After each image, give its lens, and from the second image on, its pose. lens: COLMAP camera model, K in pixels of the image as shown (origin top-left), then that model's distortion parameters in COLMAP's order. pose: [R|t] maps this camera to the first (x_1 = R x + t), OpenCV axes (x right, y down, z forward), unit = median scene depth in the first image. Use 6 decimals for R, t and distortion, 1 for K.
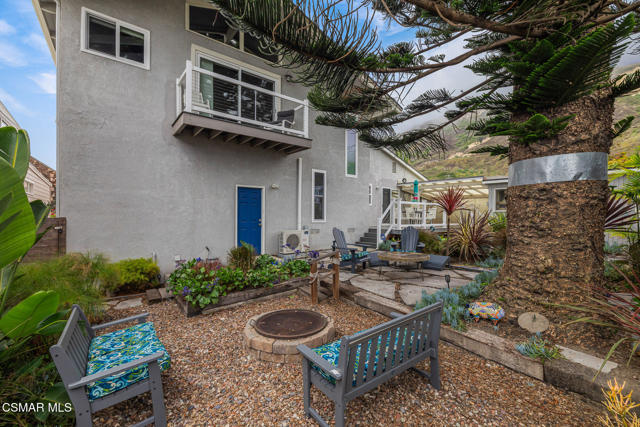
lens RADIAL K [[270.2, 0, 320.5], [0, 270.2, 215.6], [0, 0, 1]] dist [0.000119, 0.000046]
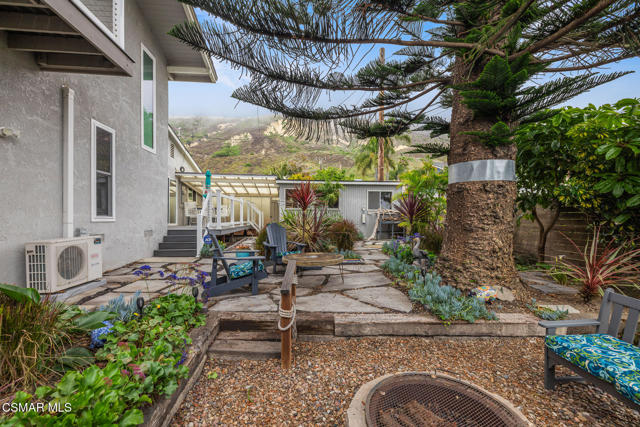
lens RADIAL K [[271.1, 0, 319.3], [0, 271.1, 218.8], [0, 0, 1]] dist [0.002662, 0.000363]
pose [[0.545920, -0.008447, 0.837795, -0.359749], [0.000763, 0.999954, 0.009585, 0.023605], [-0.837837, -0.004594, 0.545901, 0.536714]]
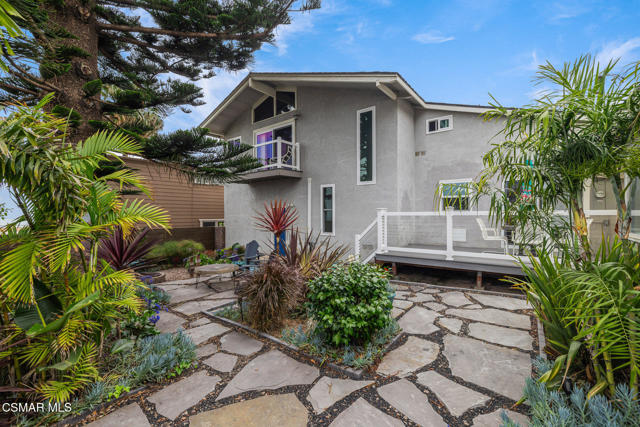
lens RADIAL K [[271.7, 0, 322.8], [0, 271.7, 213.5], [0, 0, 1]] dist [0.001424, 0.000085]
pose [[0.250453, -0.013131, -0.968040, 1.578512], [0.010251, 0.999888, -0.010911, -0.073549], [0.968074, -0.007191, 0.250560, 1.142015]]
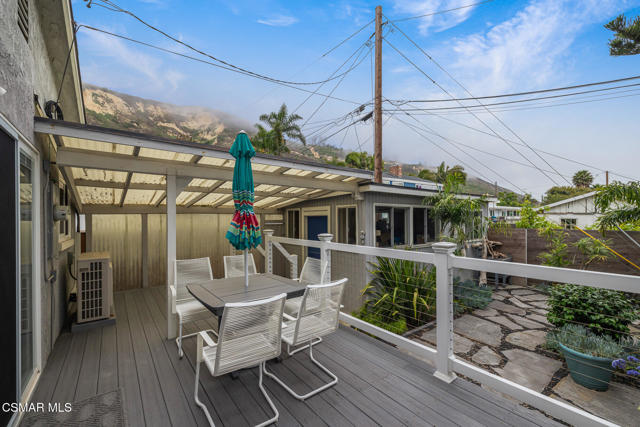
lens RADIAL K [[274.1, 0, 317.2], [0, 274.1, 218.5], [0, 0, 1]] dist [-0.001960, -0.000071]
pose [[0.016452, -0.009519, 0.999819, 0.298660], [0.004249, 0.999946, 0.009450, -0.146929], [-0.999856, 0.004092, 0.016491, 2.041721]]
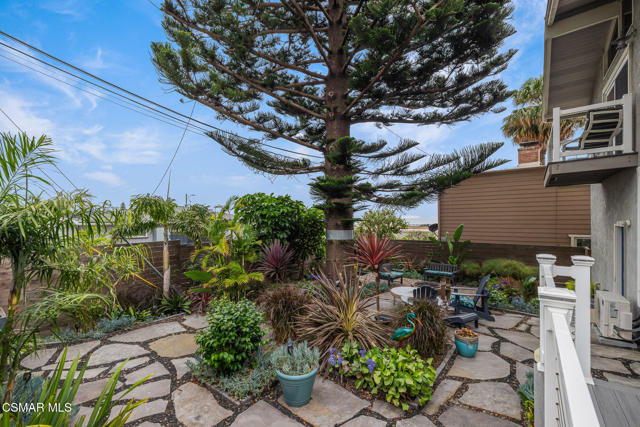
lens RADIAL K [[274.1, 0, 317.2], [0, 274.1, 218.5], [0, 0, 1]] dist [-0.001960, -0.000071]
pose [[-0.971999, 0.007694, -0.234860, 0.979646], [0.008684, 0.999957, -0.003182, -0.175247], [0.234825, -0.005133, -0.972024, 2.058668]]
